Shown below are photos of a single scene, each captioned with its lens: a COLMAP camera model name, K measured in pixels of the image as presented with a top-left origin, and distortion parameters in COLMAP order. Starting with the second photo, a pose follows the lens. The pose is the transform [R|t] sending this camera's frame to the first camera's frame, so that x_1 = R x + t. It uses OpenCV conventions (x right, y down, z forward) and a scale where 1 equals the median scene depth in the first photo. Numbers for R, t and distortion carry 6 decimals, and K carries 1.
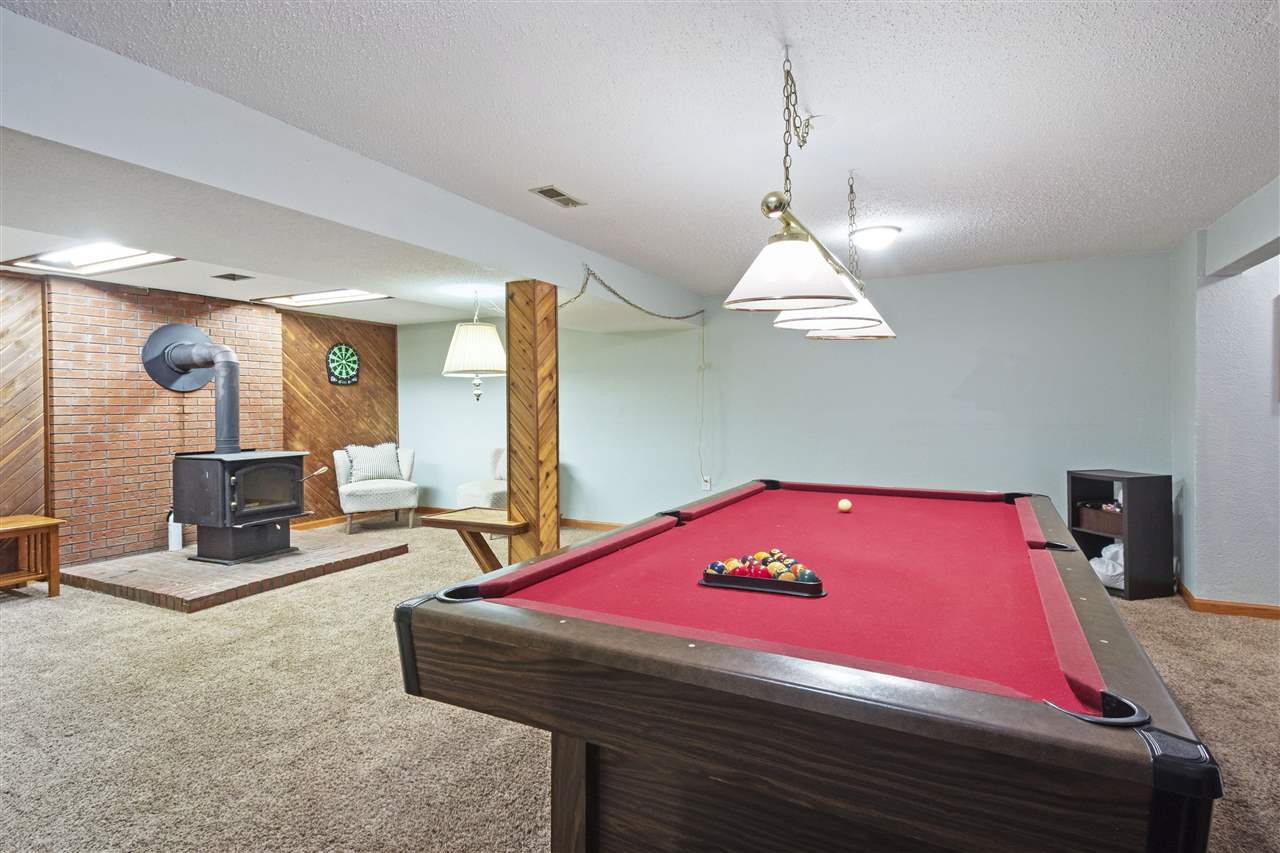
lens RADIAL K [[611.1, 0, 628.9], [0, 611.1, 399.7], [0, 0, 1]] dist [0.017137, -0.009037]
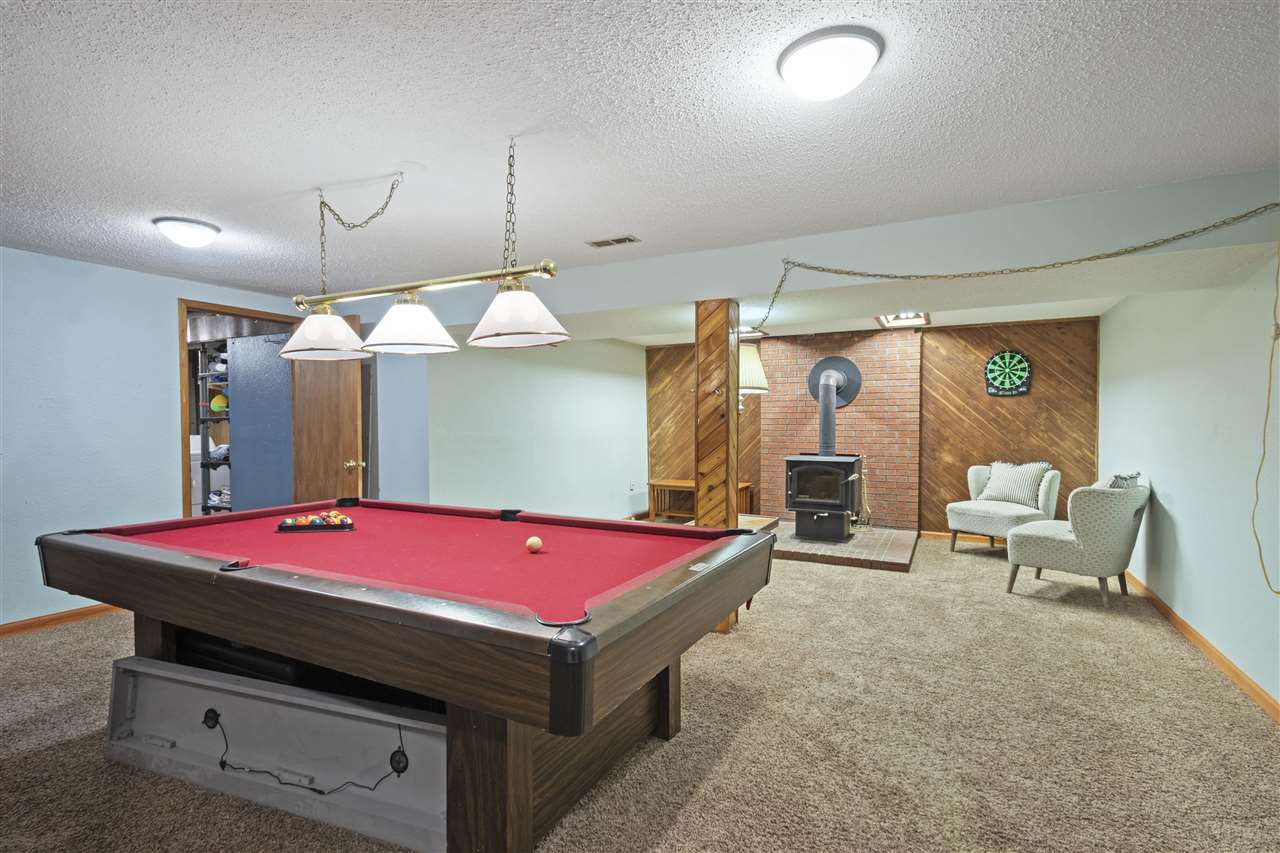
lens RADIAL K [[611.1, 0, 636.7], [0, 611.1, 432.8], [0, 0, 1]] dist [0.017137, -0.009037]
pose [[0.011522, 0.026229, -0.999590, 0.457741], [0.010466, 0.999598, 0.026349, 0.001052], [0.999879, -0.010765, 0.011243, 0.445074]]
